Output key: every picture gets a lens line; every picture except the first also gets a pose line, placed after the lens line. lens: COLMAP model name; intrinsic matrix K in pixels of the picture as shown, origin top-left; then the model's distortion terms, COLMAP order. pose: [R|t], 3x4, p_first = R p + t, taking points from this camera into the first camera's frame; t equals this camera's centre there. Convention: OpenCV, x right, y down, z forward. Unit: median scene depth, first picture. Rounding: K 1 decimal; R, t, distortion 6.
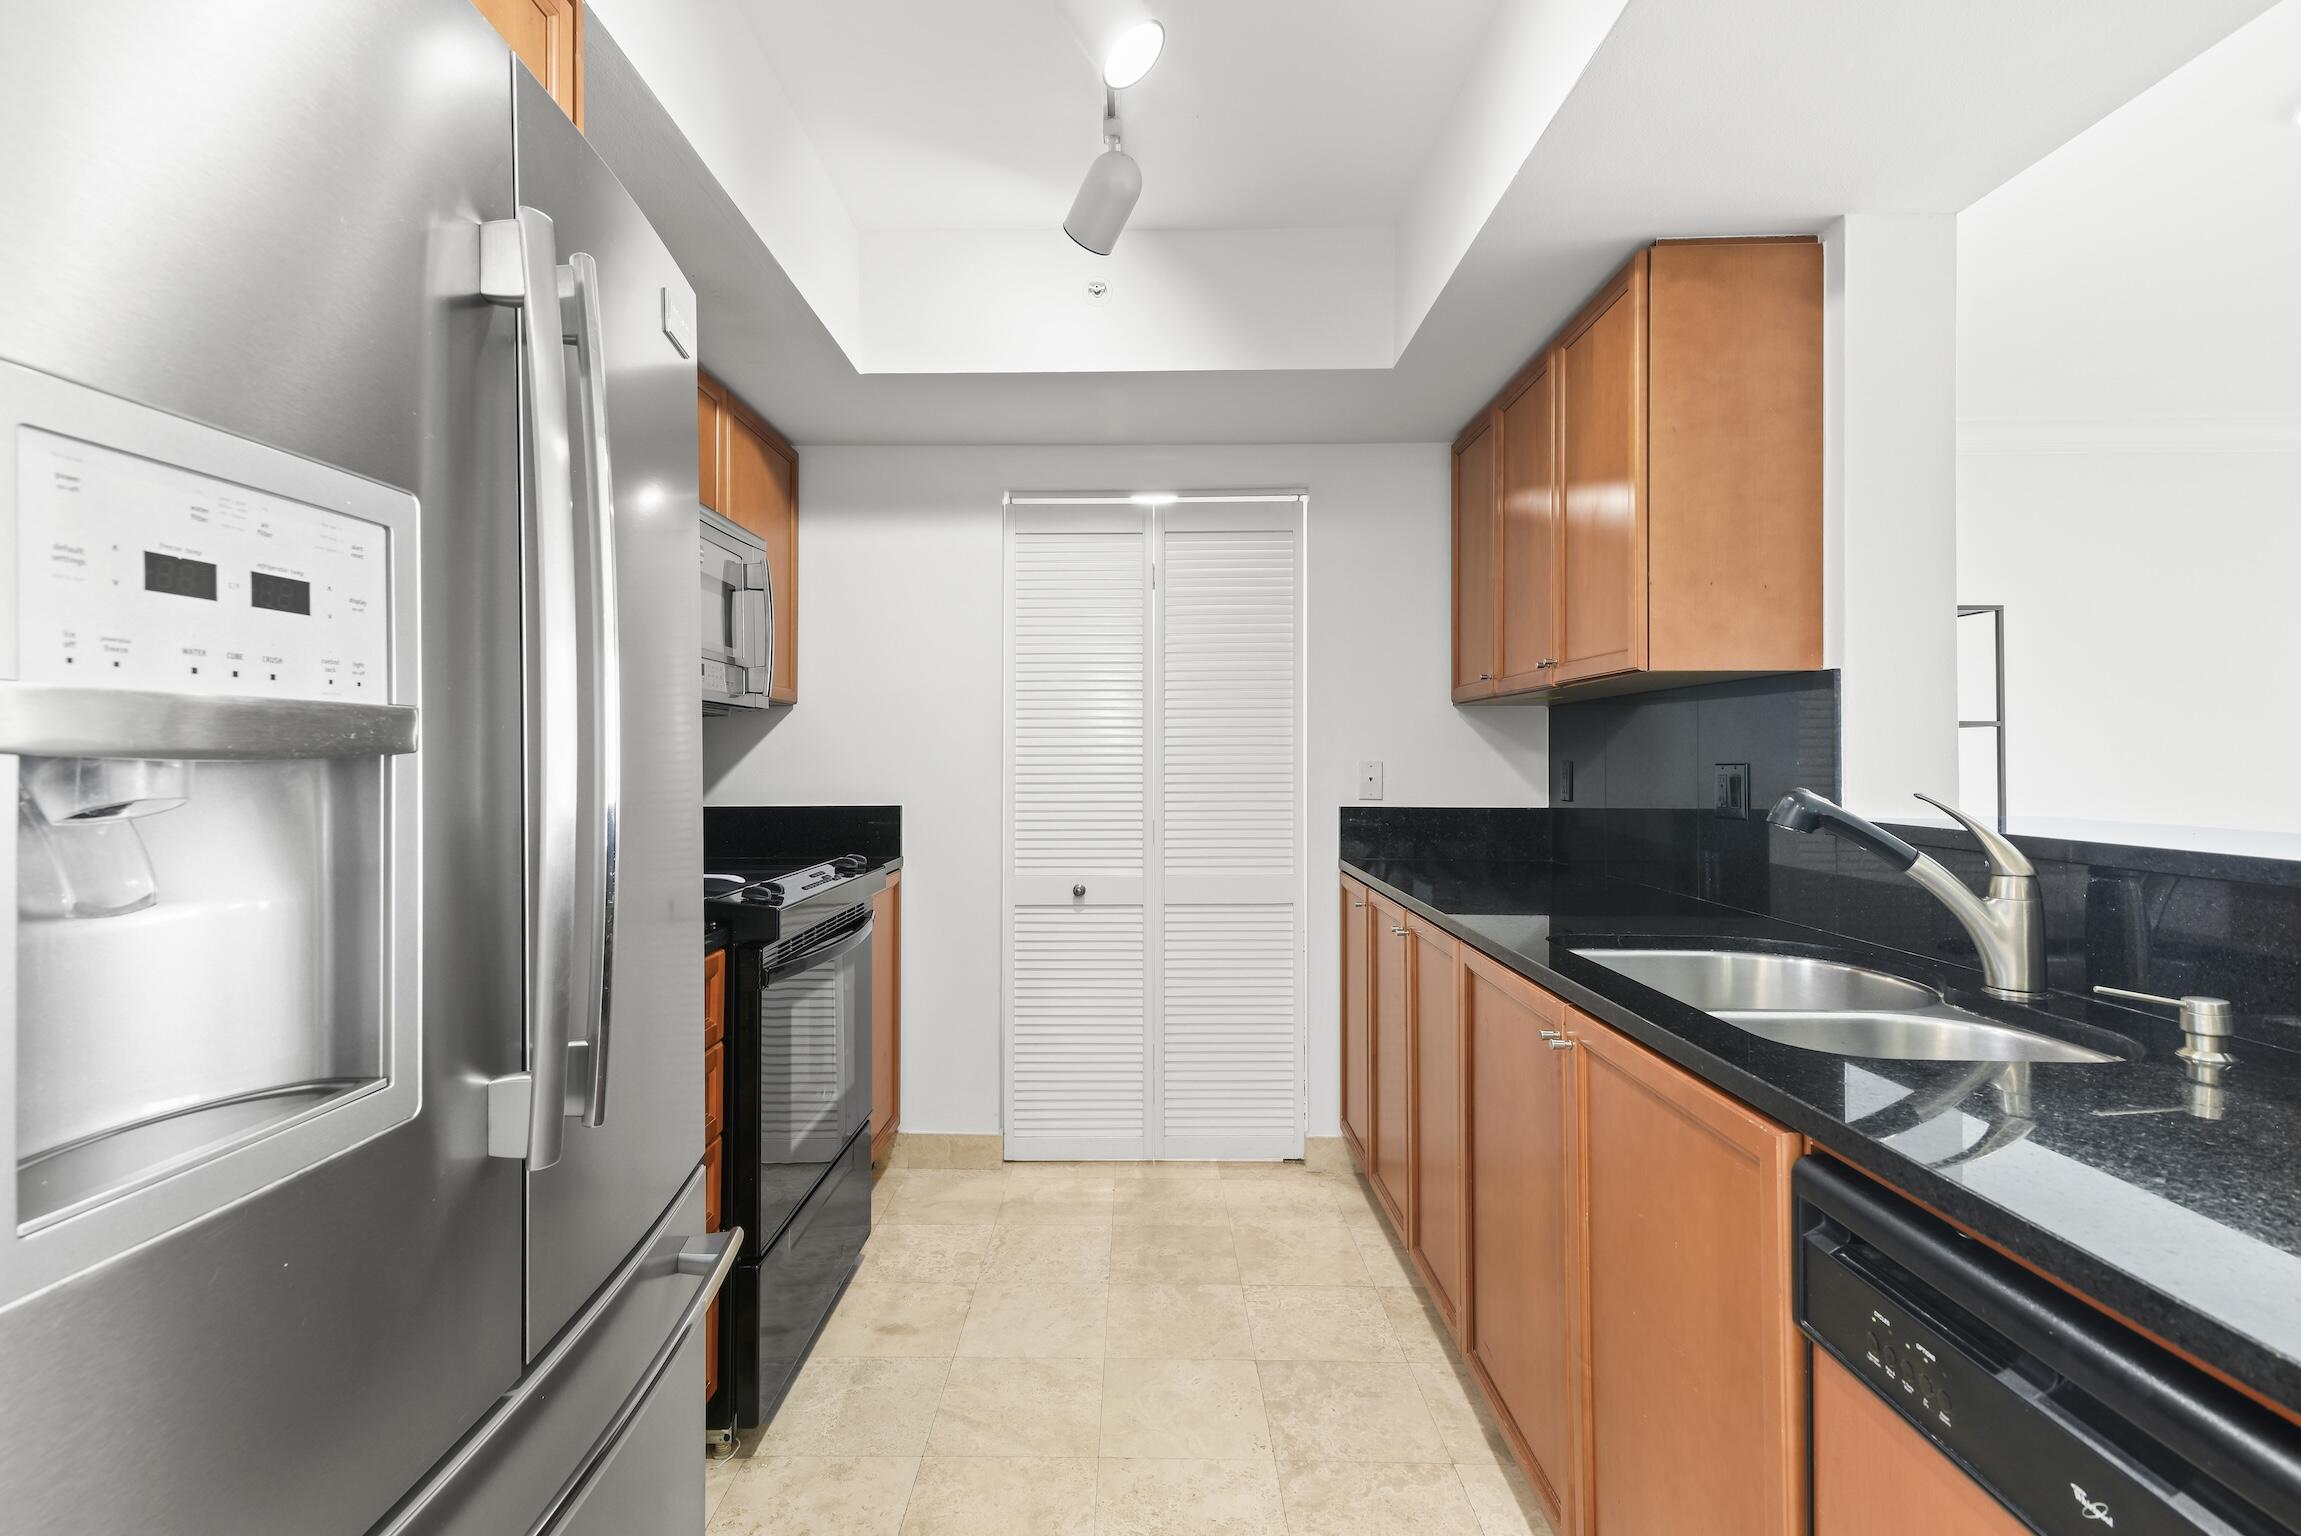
lens RADIAL K [[1058.8, 0, 1130.4], [0, 1058.8, 738.9], [0, 0, 1]] dist [0.039645, -0.009723]
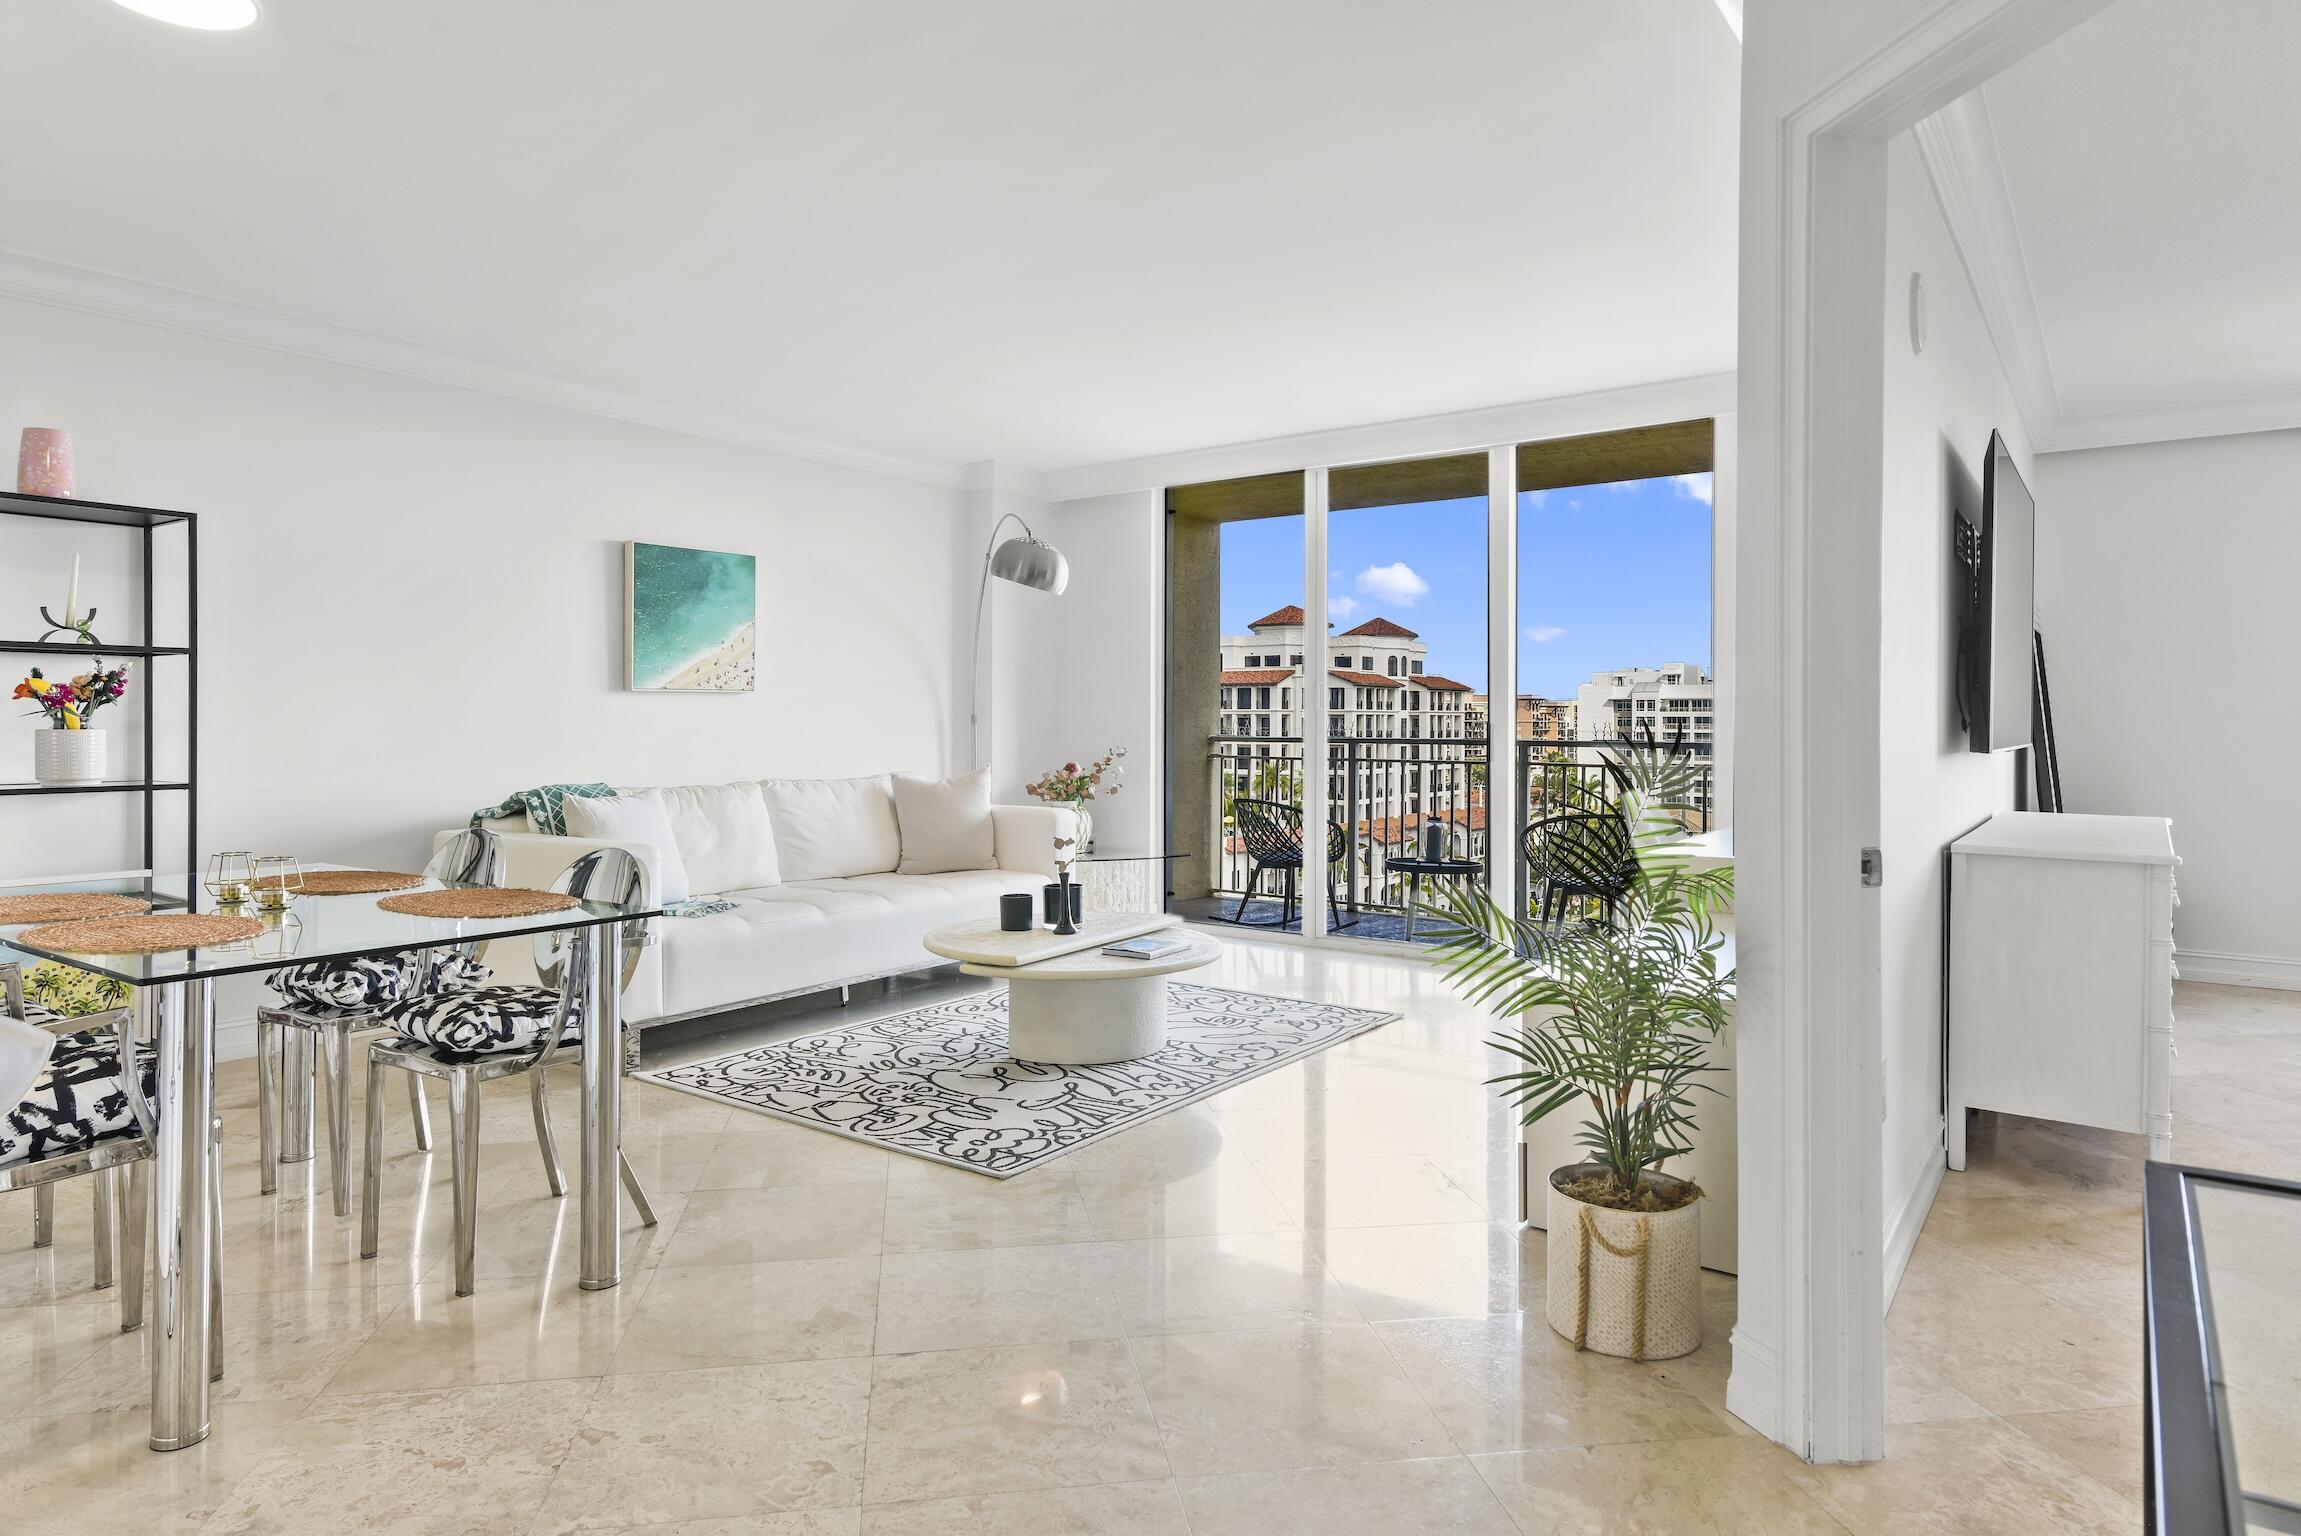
lens RADIAL K [[1357.3, 0, 1116.3], [0, 1357.3, 719.4], [0, 0, 1]] dist [0.018869, -0.002929]
pose [[0.591305, -0.002127, 0.806445, 0.589245], [-0.013545, 0.999829, 0.012569, 0.026711], [-0.806334, -0.018356, 0.591175, -0.370512]]
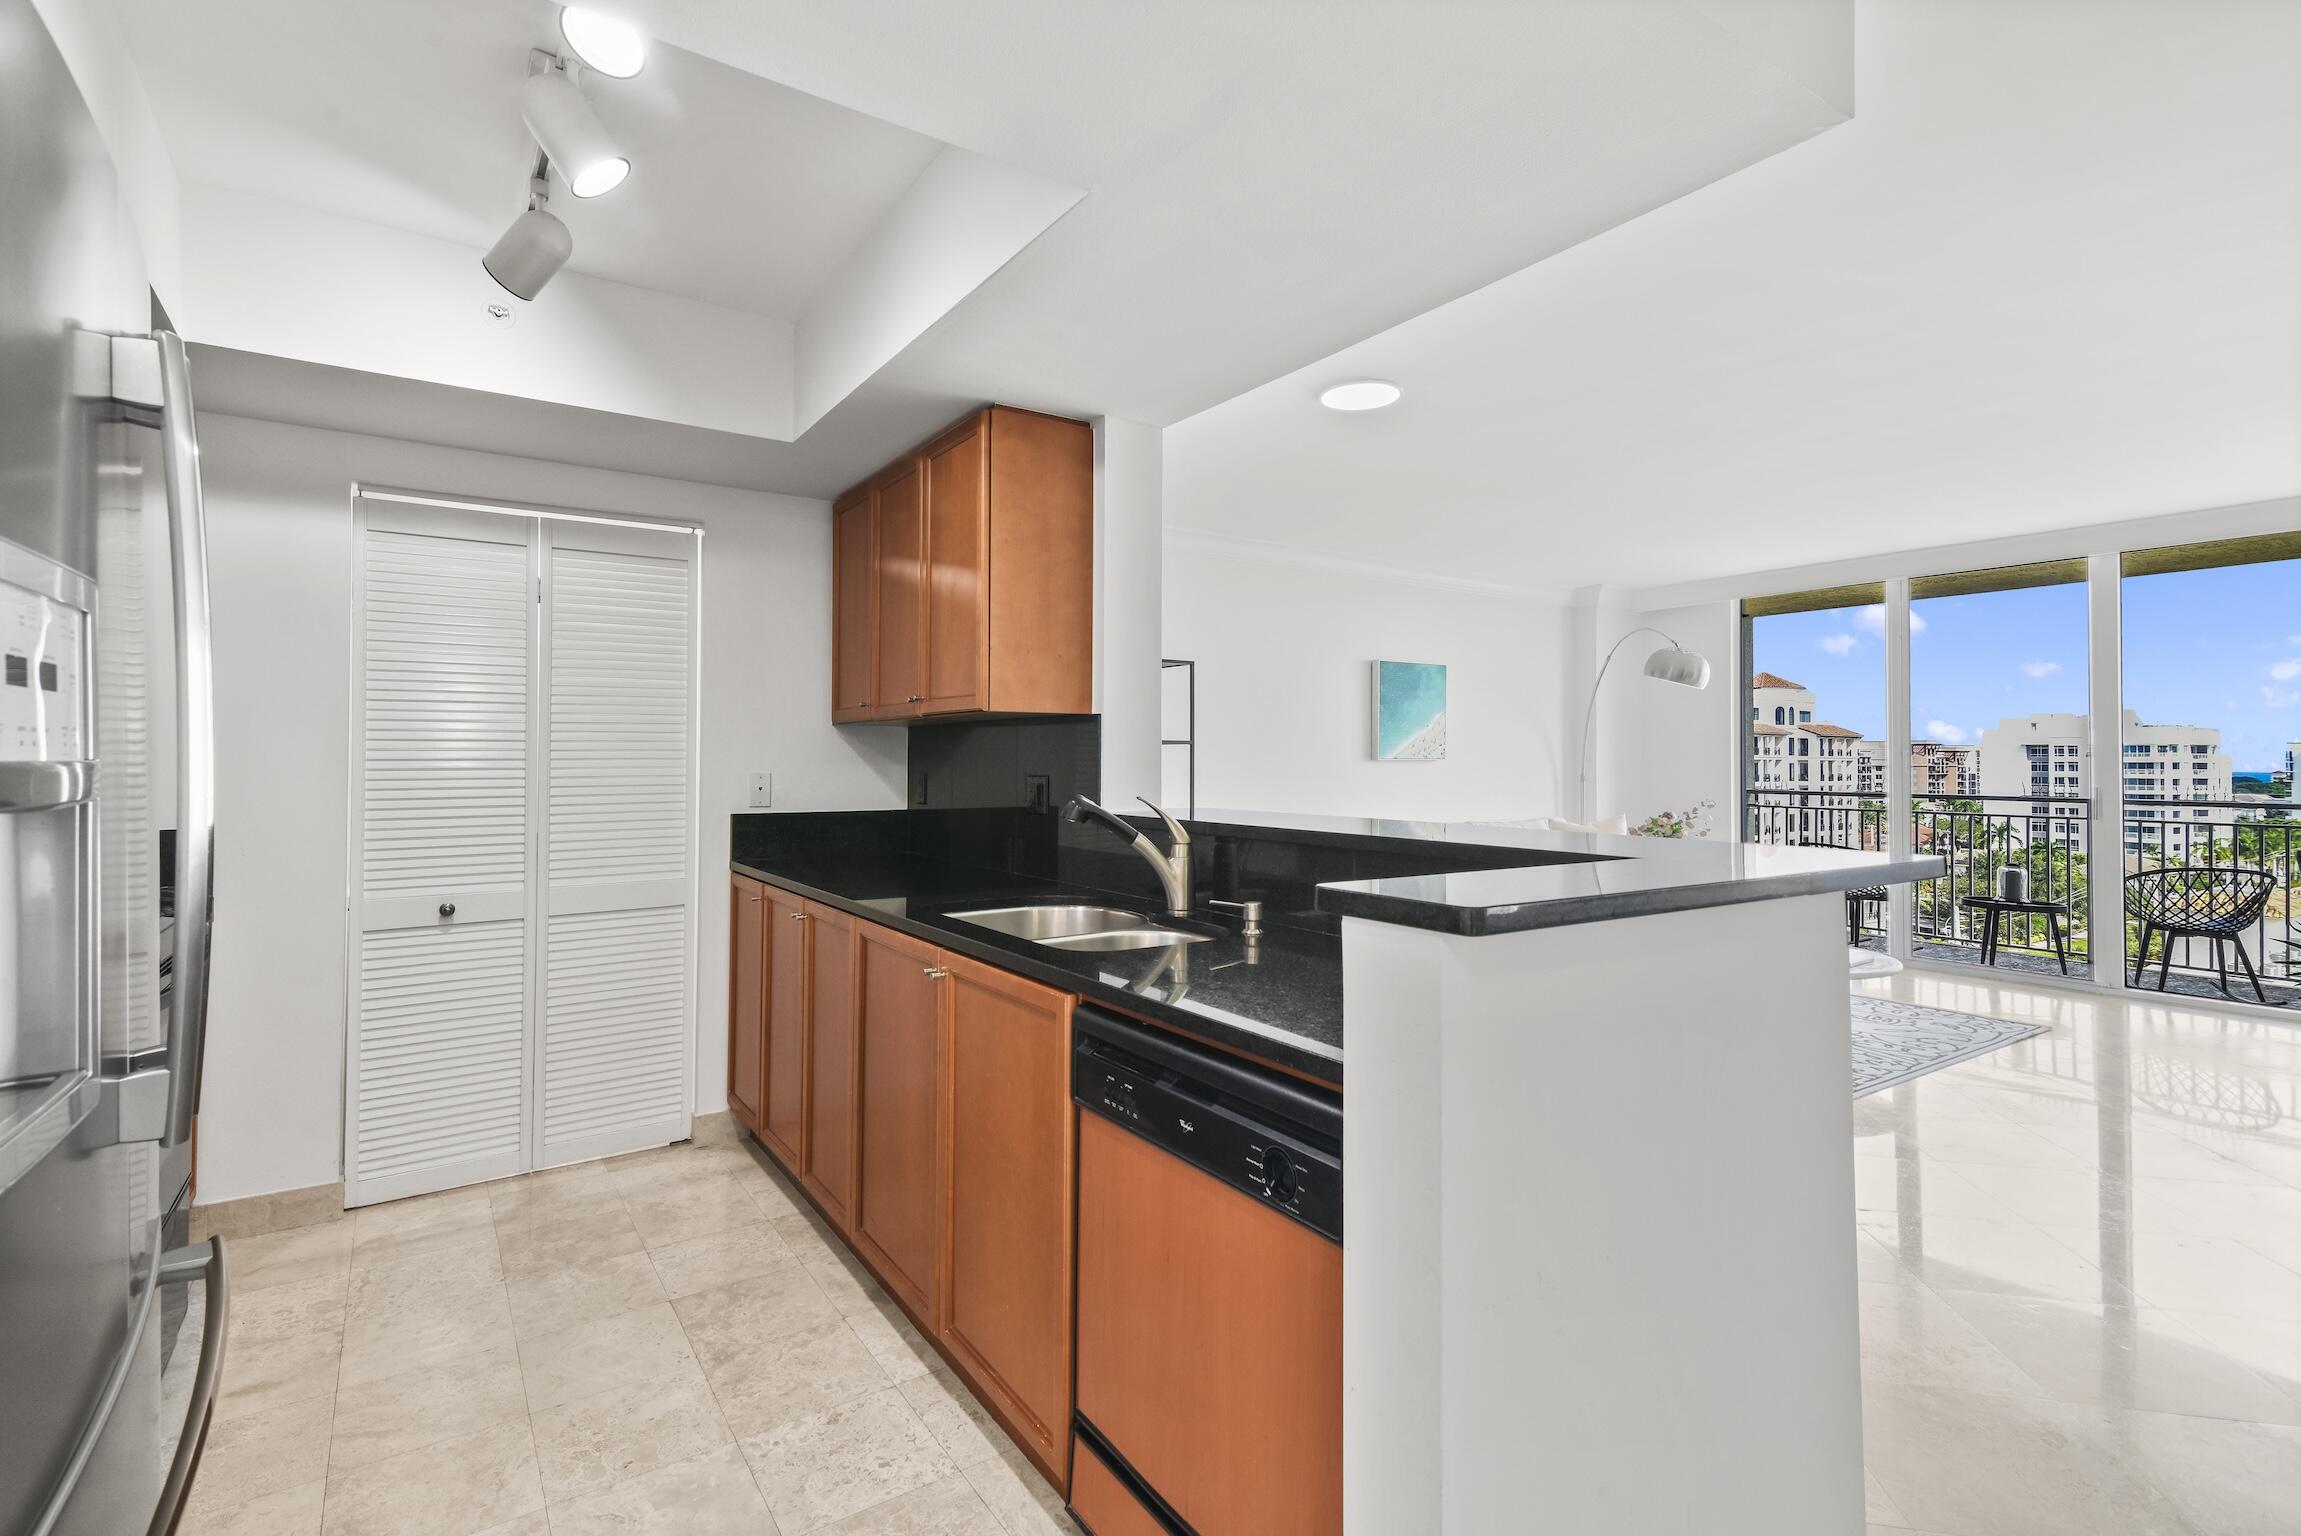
lens RADIAL K [[1058.8, 0, 1124.8], [0, 1058.8, 744.8], [0, 0, 1]] dist [0.039645, -0.009723]
pose [[0.823005, 0.008117, 0.567976, -0.127595], [-0.010707, 0.999942, 0.001225, -0.018864], [-0.567933, -0.007090, 0.823044, -0.197398]]
